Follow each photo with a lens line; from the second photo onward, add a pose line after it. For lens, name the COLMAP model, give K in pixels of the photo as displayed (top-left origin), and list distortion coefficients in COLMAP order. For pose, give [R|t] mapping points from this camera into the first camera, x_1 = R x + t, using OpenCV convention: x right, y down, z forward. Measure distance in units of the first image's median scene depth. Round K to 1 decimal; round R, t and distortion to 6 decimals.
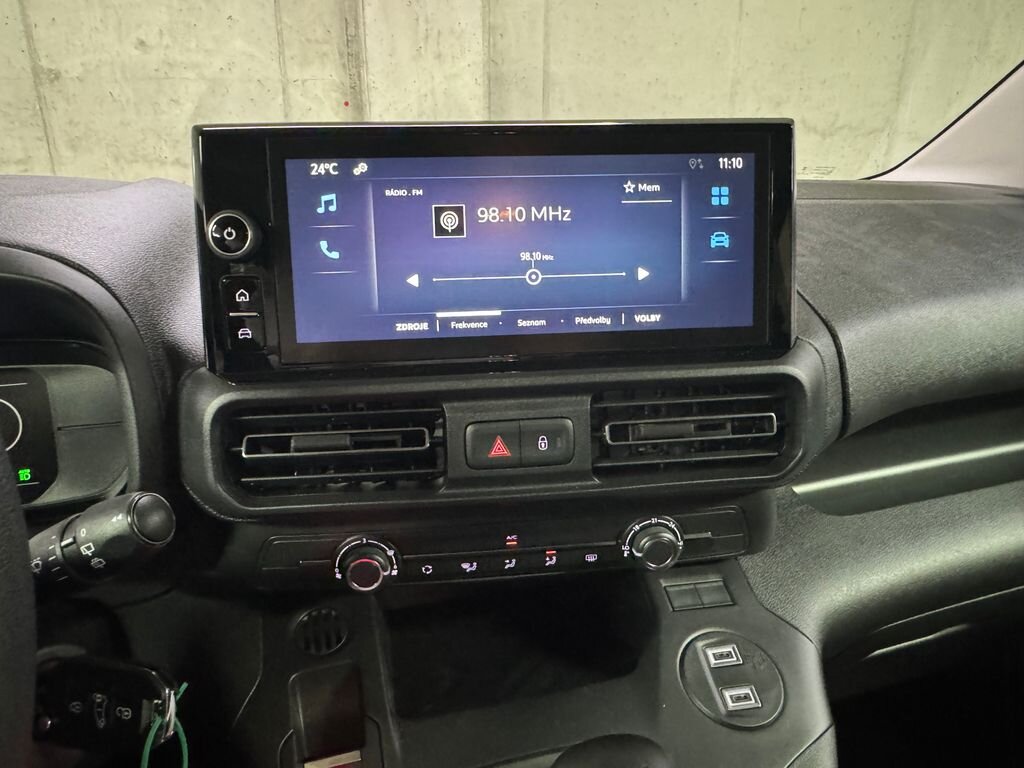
lens RADIAL K [[657.5, 0, 493.3], [0, 657.5, 384.0], [0, 0, 1]] dist [-0.006338, 0.002462]
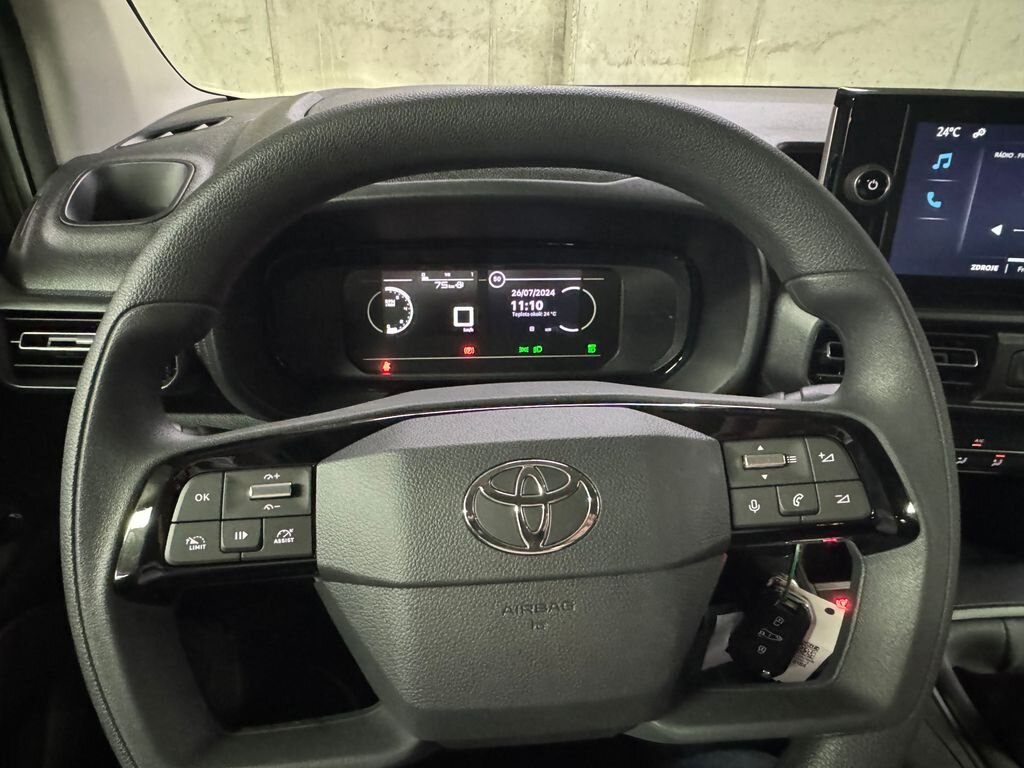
lens RADIAL K [[657.5, 0, 503.7], [0, 657.5, 378.6], [0, 0, 1]] dist [-0.006338, 0.002462]
pose [[0.982803, 0.112469, -0.146452, -0.092189], [-0.085382, 0.980021, 0.179637, -0.003172], [0.163729, -0.164043, 0.972771, -0.042444]]
